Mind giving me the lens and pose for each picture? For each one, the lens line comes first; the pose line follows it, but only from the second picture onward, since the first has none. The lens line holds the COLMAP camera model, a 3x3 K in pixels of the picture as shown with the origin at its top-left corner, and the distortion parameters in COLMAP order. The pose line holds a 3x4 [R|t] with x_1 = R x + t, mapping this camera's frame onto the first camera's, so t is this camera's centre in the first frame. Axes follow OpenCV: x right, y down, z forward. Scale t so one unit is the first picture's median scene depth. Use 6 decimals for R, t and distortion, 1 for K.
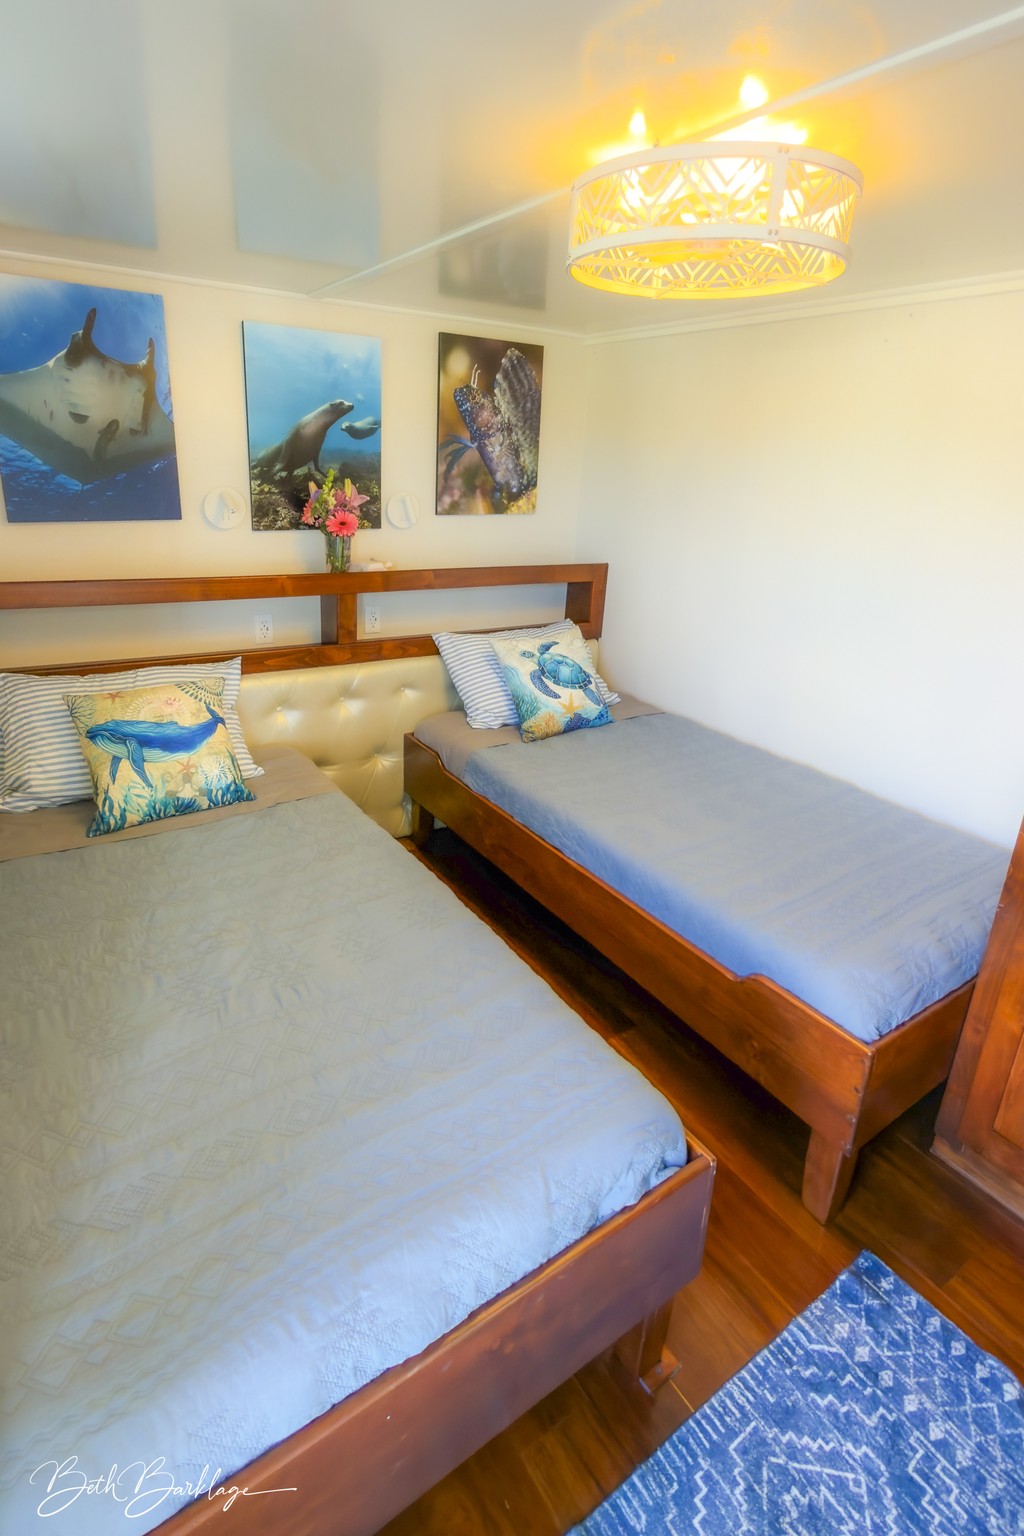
lens RADIAL K [[740.2, 0, 512.0], [0, 740.2, 768.0], [0, 0, 1]] dist [-0.003317, -0.000055]
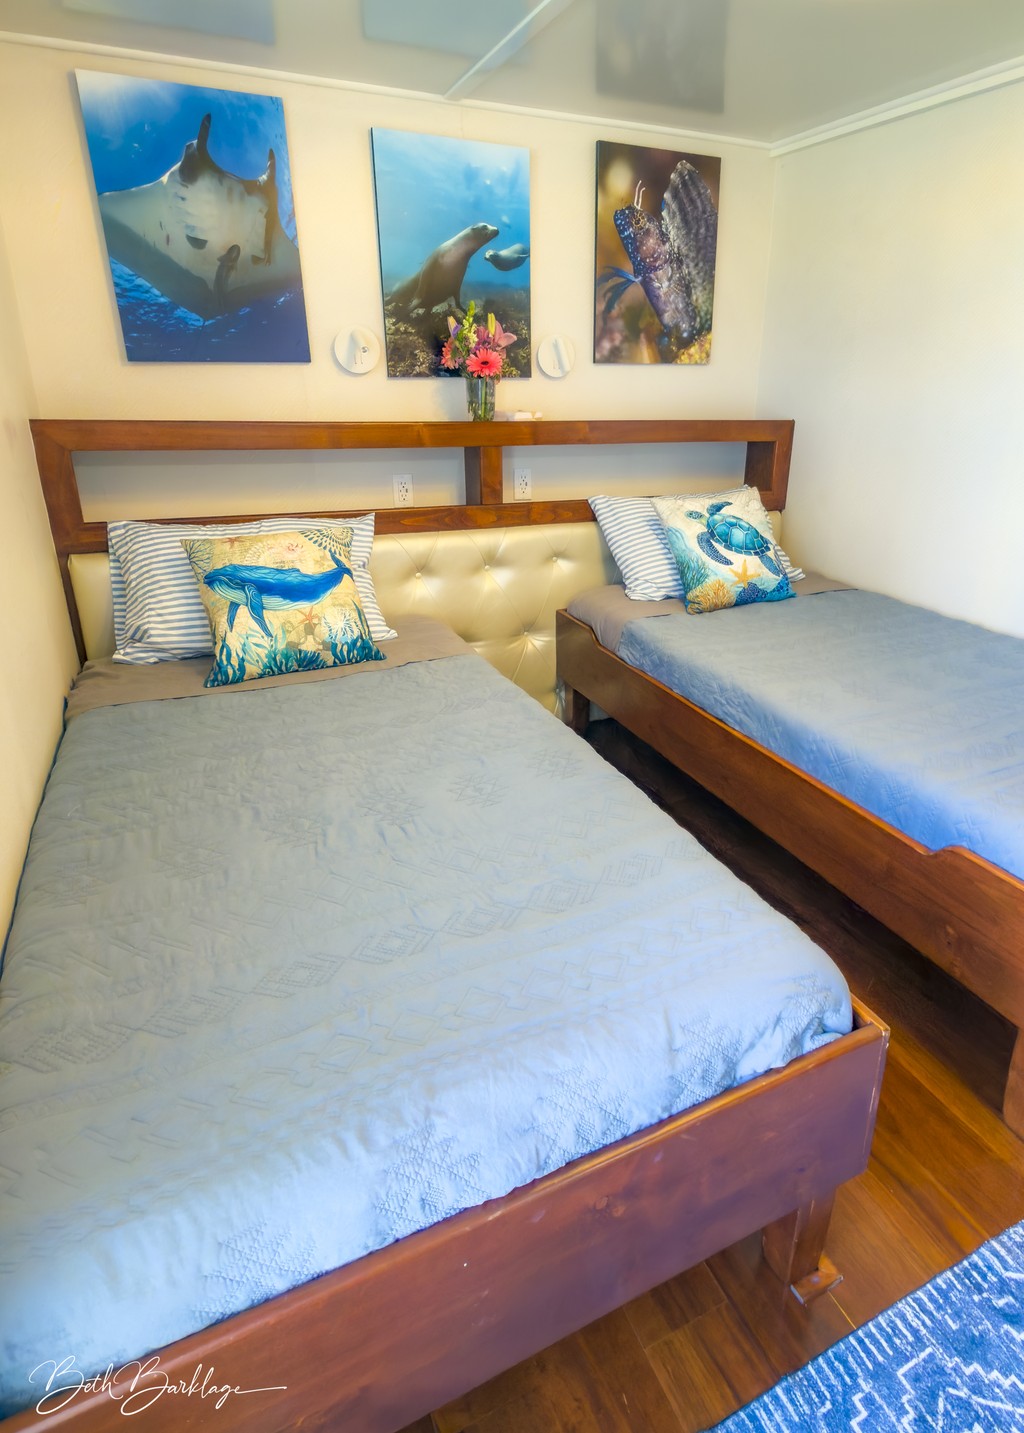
lens RADIAL K [[785.5, 0, 591.8], [0, 785.5, 751.6], [0, 0, 1]] dist [-0.001874, -0.001359]
pose [[0.991359, 0.012331, -0.130596, 0.034325], [-0.004840, 0.998332, 0.057525, 0.100093], [0.131087, -0.056396, 0.989765, 0.068957]]
